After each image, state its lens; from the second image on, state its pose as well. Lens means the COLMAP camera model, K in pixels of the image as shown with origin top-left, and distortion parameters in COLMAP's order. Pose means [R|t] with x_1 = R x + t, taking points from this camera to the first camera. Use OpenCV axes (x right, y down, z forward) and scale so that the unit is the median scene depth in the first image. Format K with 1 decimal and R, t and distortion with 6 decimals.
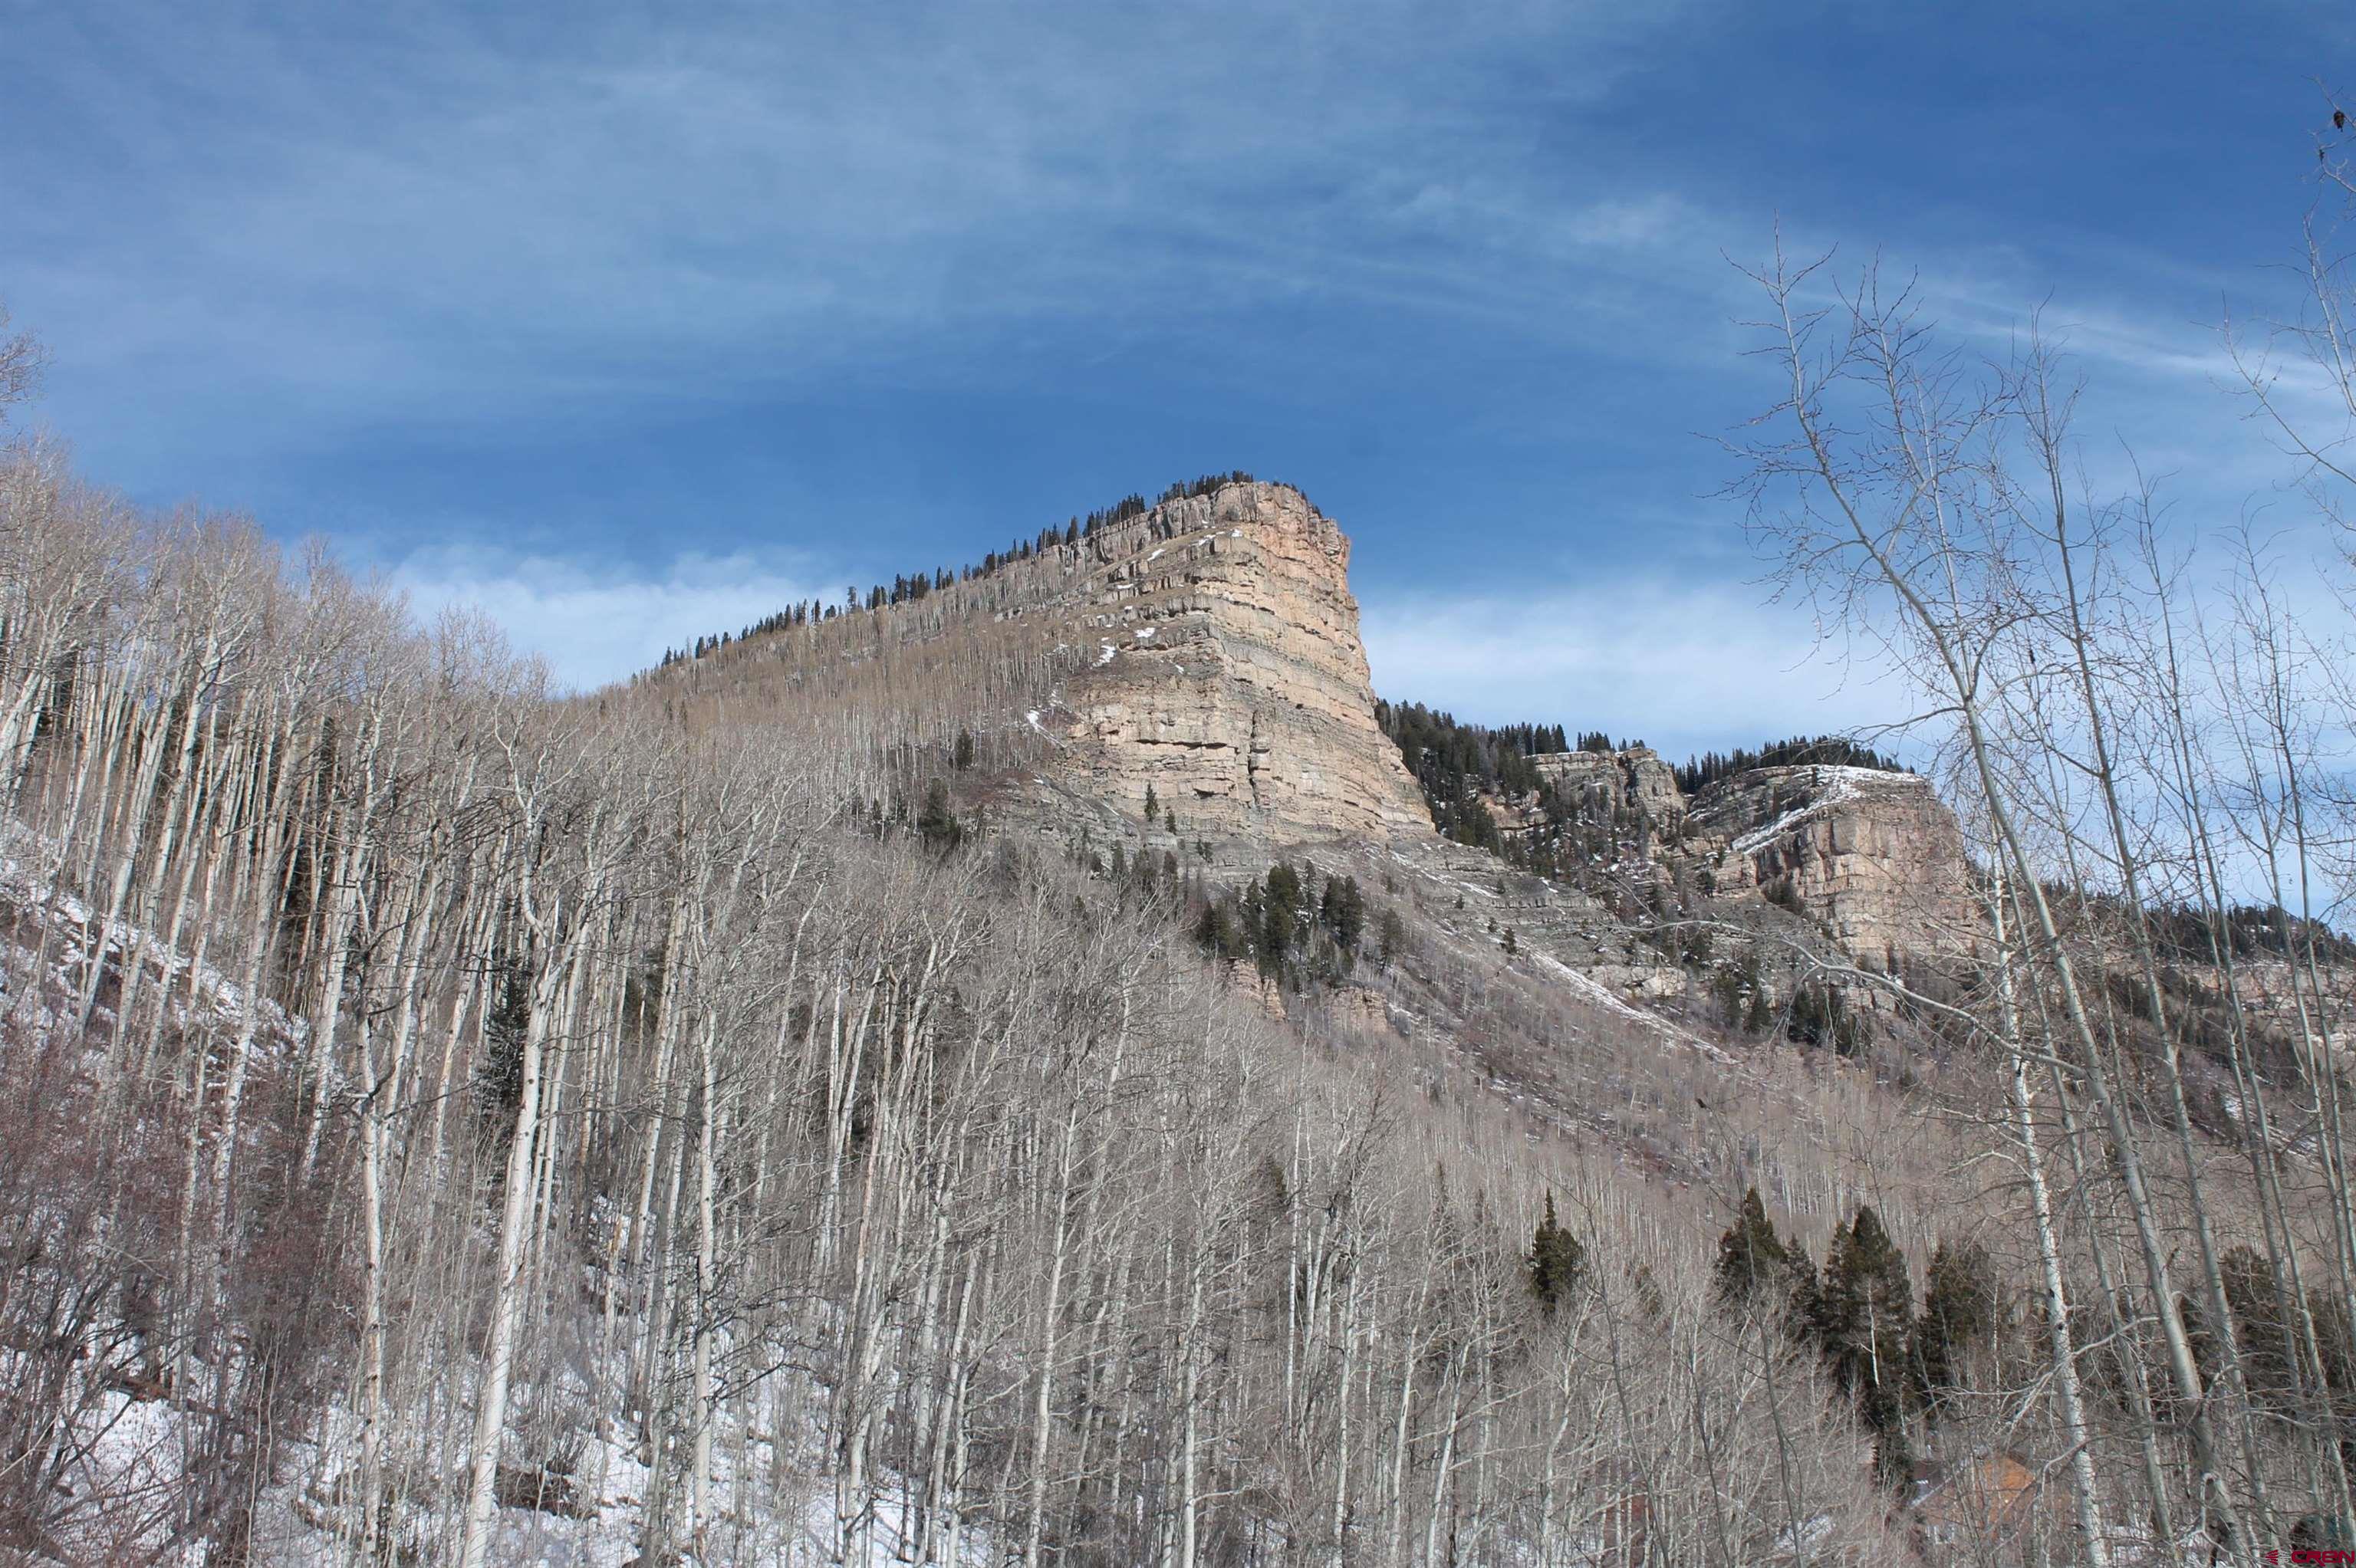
lens RADIAL K [[2573.5, 0, 1184.2], [0, 2573.5, 782.5], [0, 0, 1]] dist [-0.055310, 0.030611]
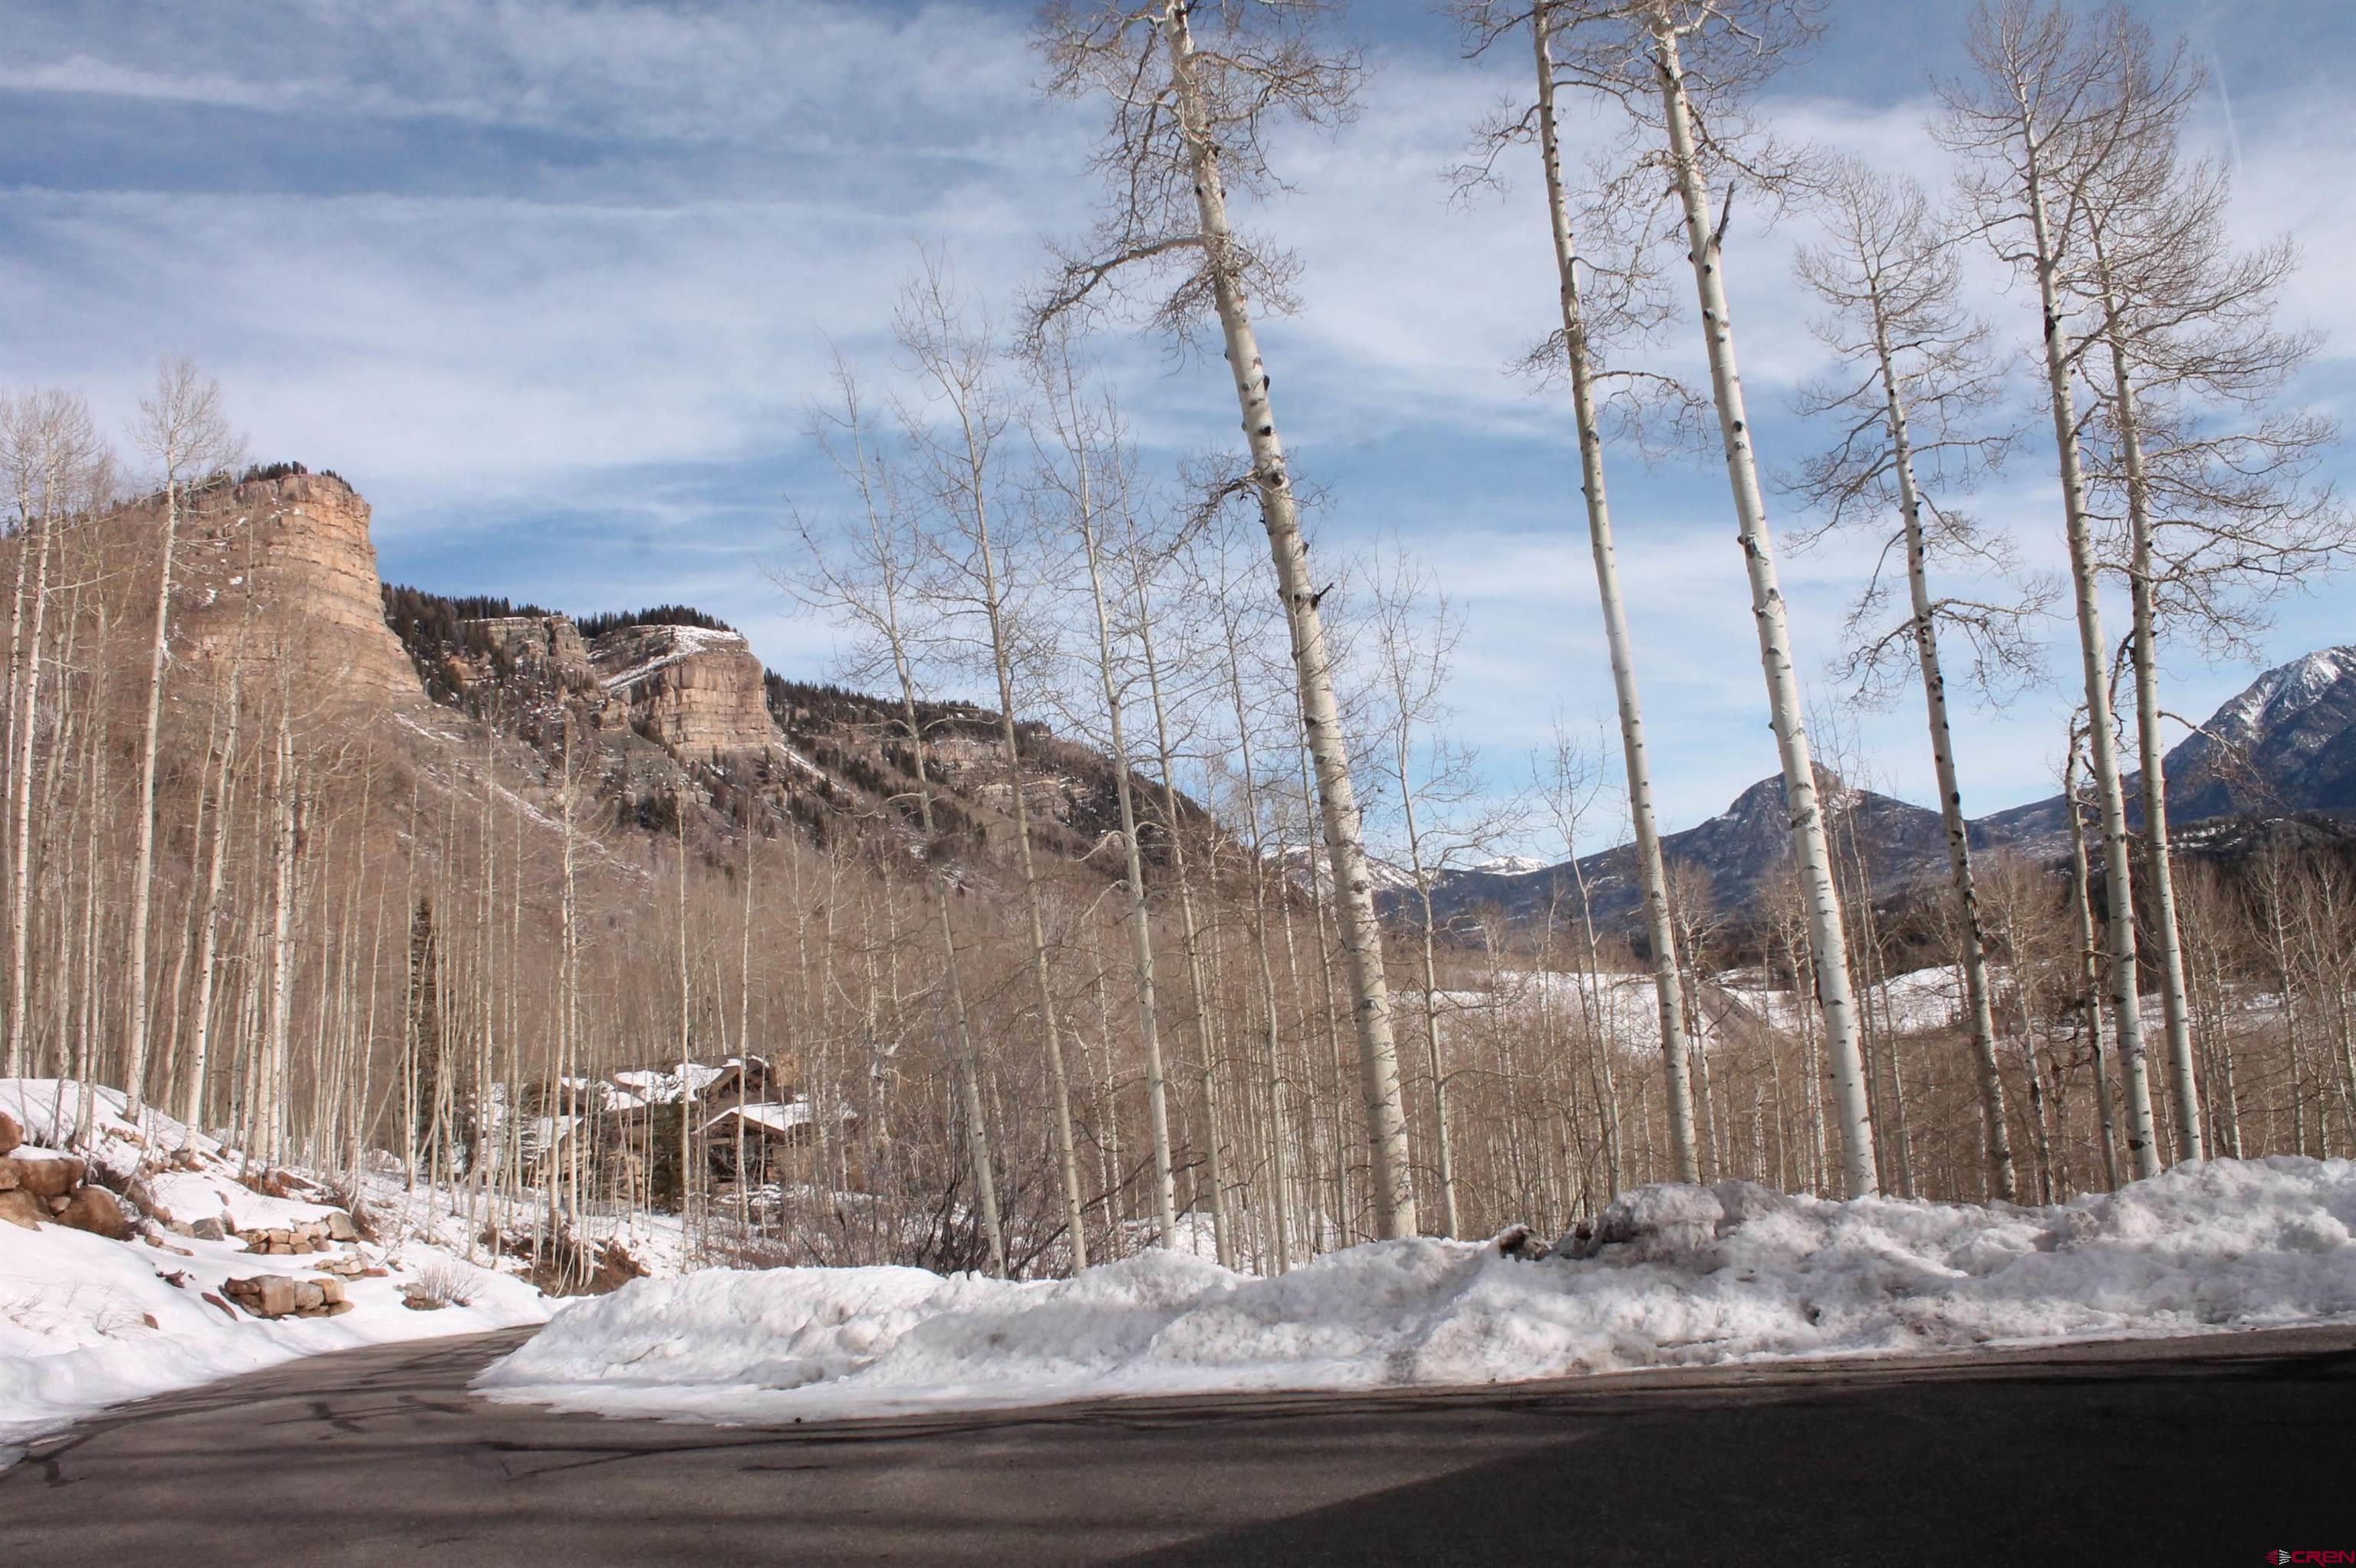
lens RADIAL K [[1992.8, 0, 1158.0], [0, 1992.8, 794.6], [0, 0, 1]] dist [-0.187005, 0.170548]
pose [[0.892896, -0.005195, 0.450232, -0.035514], [-0.058222, 0.990206, 0.126891, -0.094691], [-0.446482, -0.139514, 0.883849, -0.246401]]
